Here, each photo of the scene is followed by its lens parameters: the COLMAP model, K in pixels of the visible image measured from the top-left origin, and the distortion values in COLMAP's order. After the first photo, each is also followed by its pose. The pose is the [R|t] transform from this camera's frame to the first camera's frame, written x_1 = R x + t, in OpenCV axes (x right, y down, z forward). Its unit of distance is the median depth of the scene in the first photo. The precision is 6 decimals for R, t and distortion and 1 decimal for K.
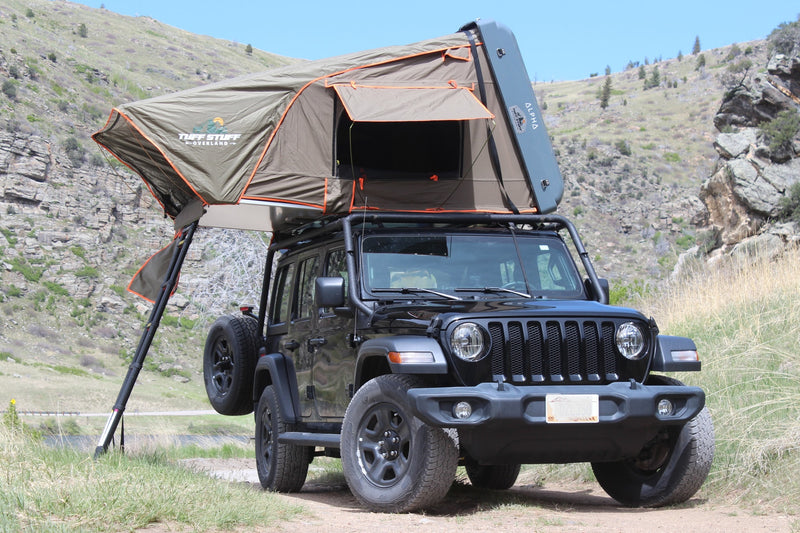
lens RADIAL K [[1802.8, 0, 426.1], [0, 1802.8, 267.4], [0, 0, 1]] dist [0.063315, 0.276945]
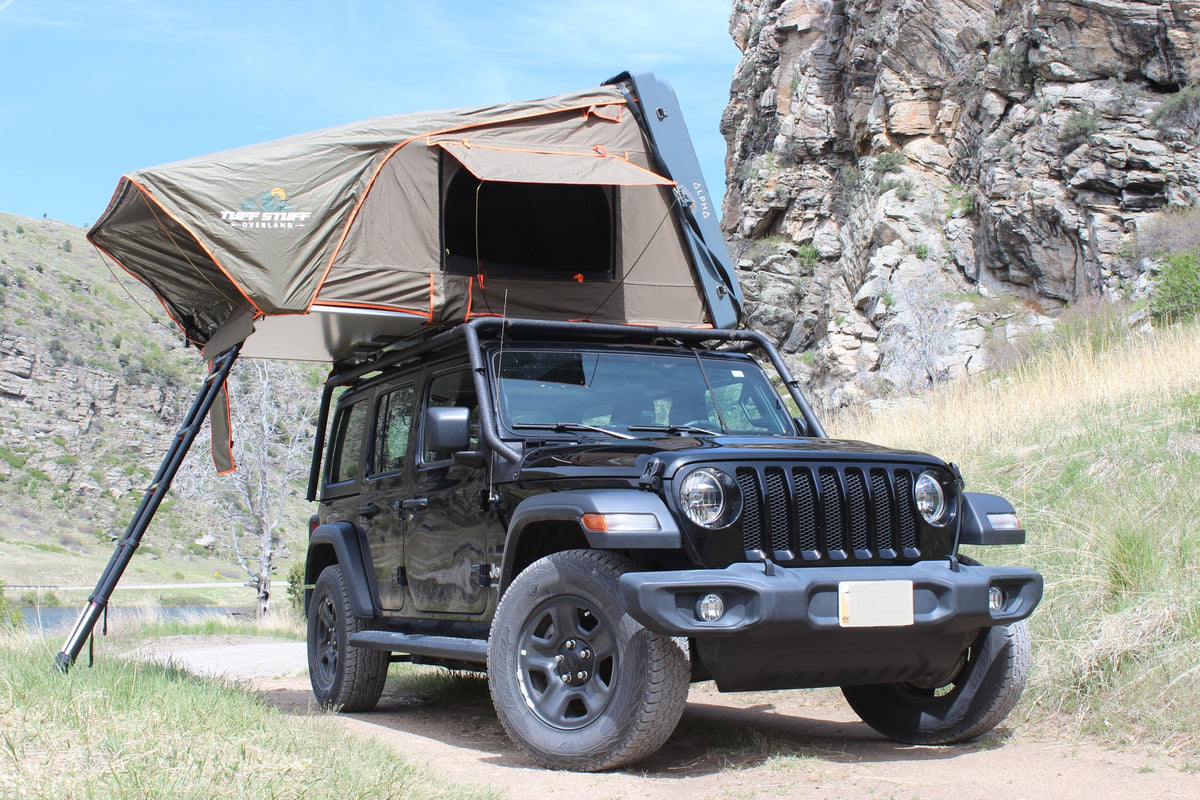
lens RADIAL K [[1561.8, 0, 600.0], [0, 1561.8, 400.0], [0, 0, 1]] dist [-0.017524, -0.011768]
pose [[0.989652, 0.010881, 0.143077, -0.083608], [-0.005550, 0.999277, -0.037606, 0.025029], [-0.143383, 0.036422, 0.988997, 0.417444]]
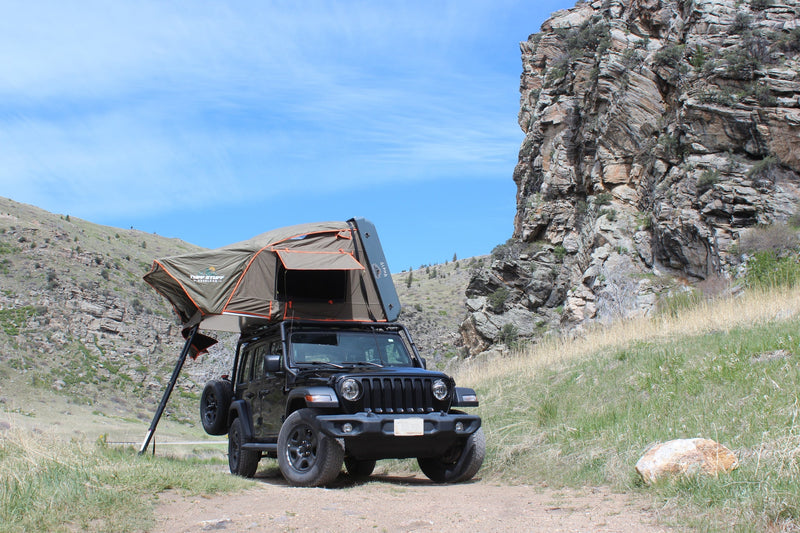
lens RADIAL K [[917.3, 0, 403.1], [0, 917.3, 273.6], [0, 0, 1]] dist [-0.059288, -0.009773]
pose [[0.995750, 0.014134, 0.091004, -0.008024], [-0.004751, 0.994721, -0.102508, 0.017950], [-0.091973, 0.101640, 0.990561, 0.078999]]
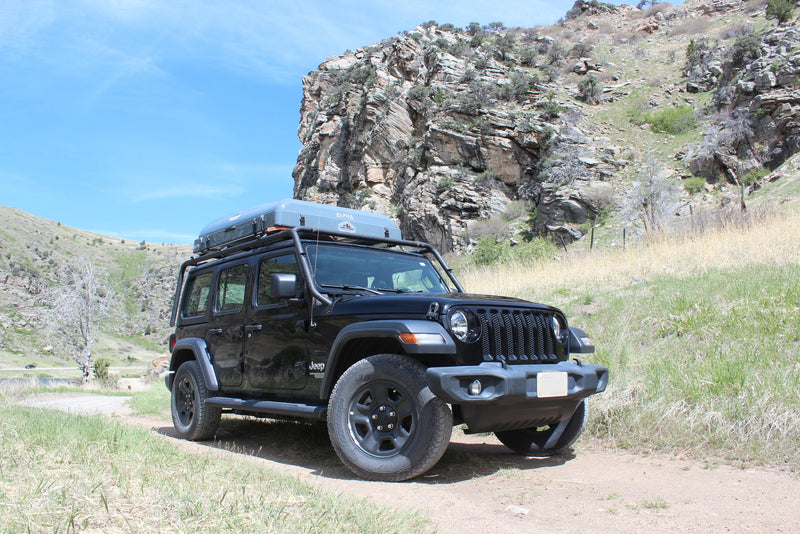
lens RADIAL K [[664.7, 0, 400.0], [0, 664.7, 267.0], [0, 0, 1]] dist [-0.158394, 0.152259]
pose [[0.922342, 0.055028, 0.382437, -0.157071], [-0.026104, 0.996420, -0.080415, 0.035429], [-0.385493, 0.064187, 0.920476, 0.571275]]
